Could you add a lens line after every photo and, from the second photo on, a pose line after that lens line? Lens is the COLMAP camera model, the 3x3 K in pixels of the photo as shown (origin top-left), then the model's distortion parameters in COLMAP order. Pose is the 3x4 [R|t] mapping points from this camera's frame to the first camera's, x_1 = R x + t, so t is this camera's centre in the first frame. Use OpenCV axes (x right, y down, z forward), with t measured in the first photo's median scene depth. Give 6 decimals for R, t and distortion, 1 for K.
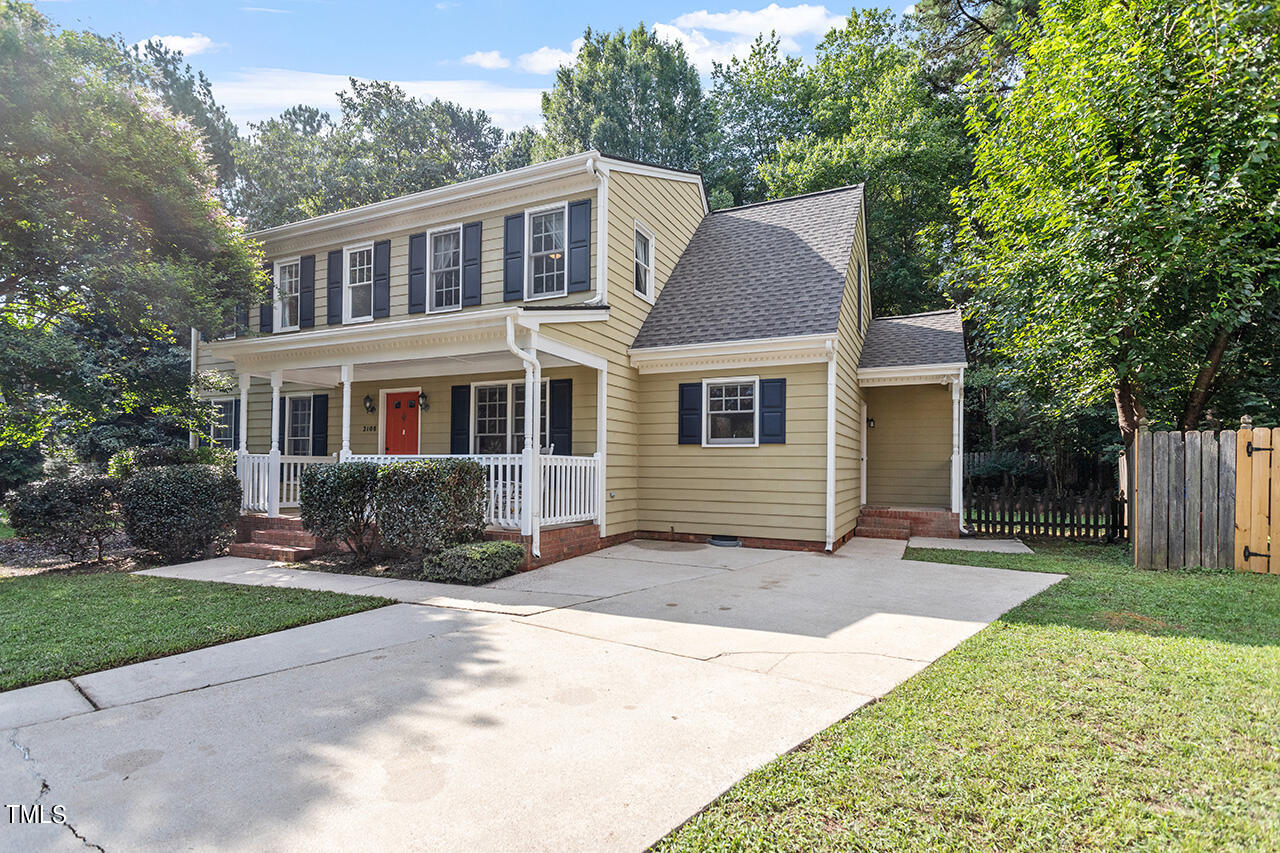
lens RADIAL K [[620.1, 0, 638.3], [0, 620.1, 432.2], [0, 0, 1]] dist [-0.000398, 0.001043]
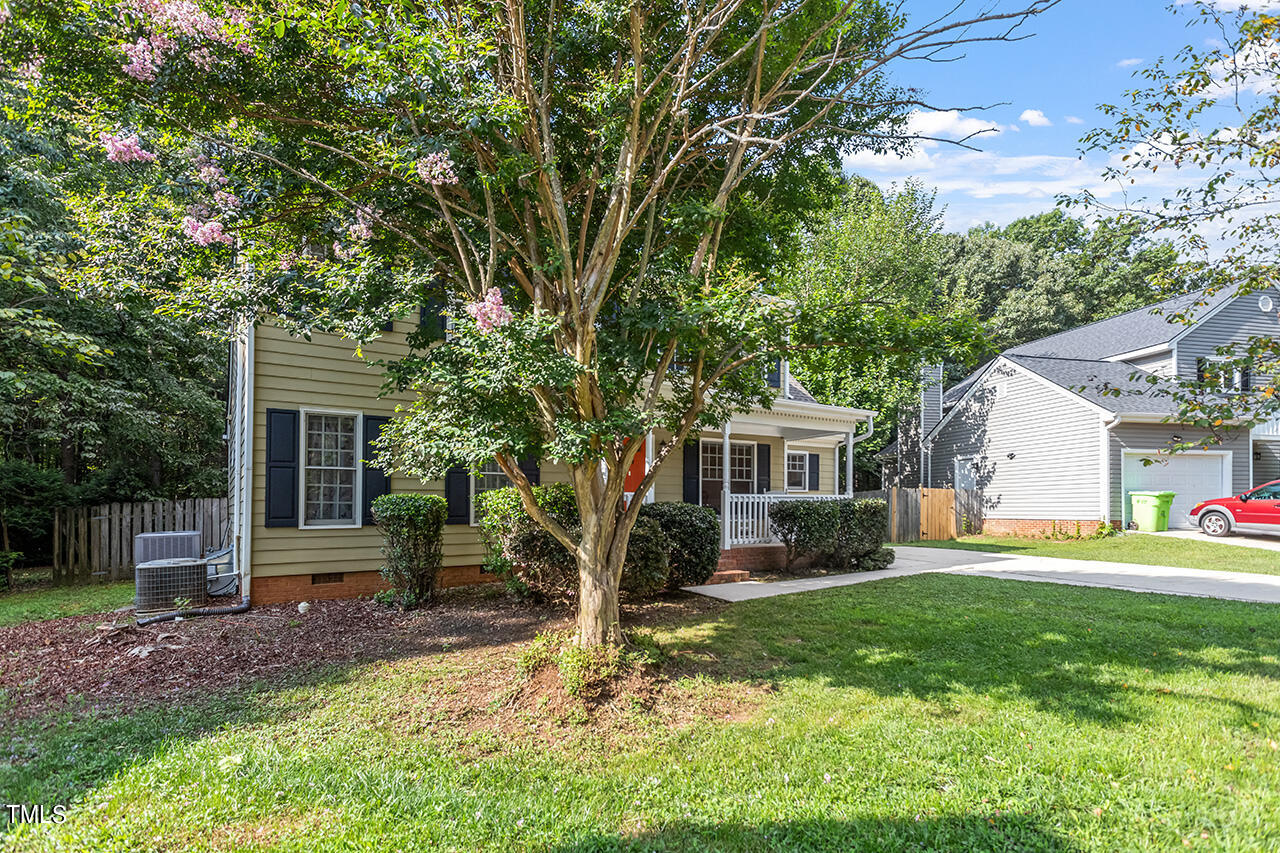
lens RADIAL K [[620.1, 0, 640.6], [0, 620.1, 432.6], [0, 0, 1]] dist [-0.000398, 0.001043]
pose [[0.525774, 0.092183, 0.845614, -1.559862], [-0.039040, 0.995678, -0.084269, 0.024036], [-0.849728, 0.011294, 0.527101, 0.473381]]
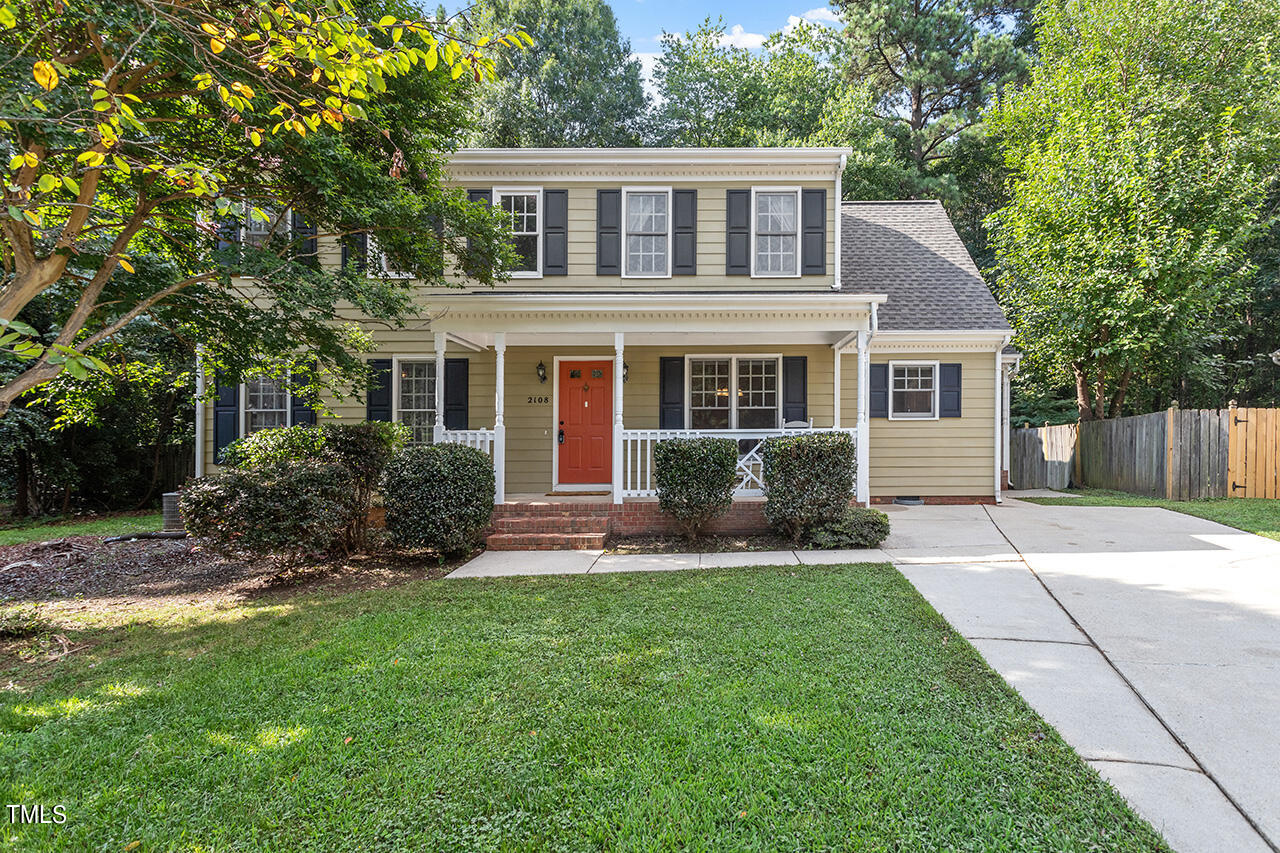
lens RADIAL K [[630.6, 0, 684.4], [0, 630.6, 417.2], [0, 0, 1]] dist [0.006180, 0.000619]
pose [[0.899982, -0.000334, 0.435926, -0.777537], [-0.009385, 0.999753, 0.020143, -0.001785], [-0.435825, -0.022219, 0.899757, 0.117892]]
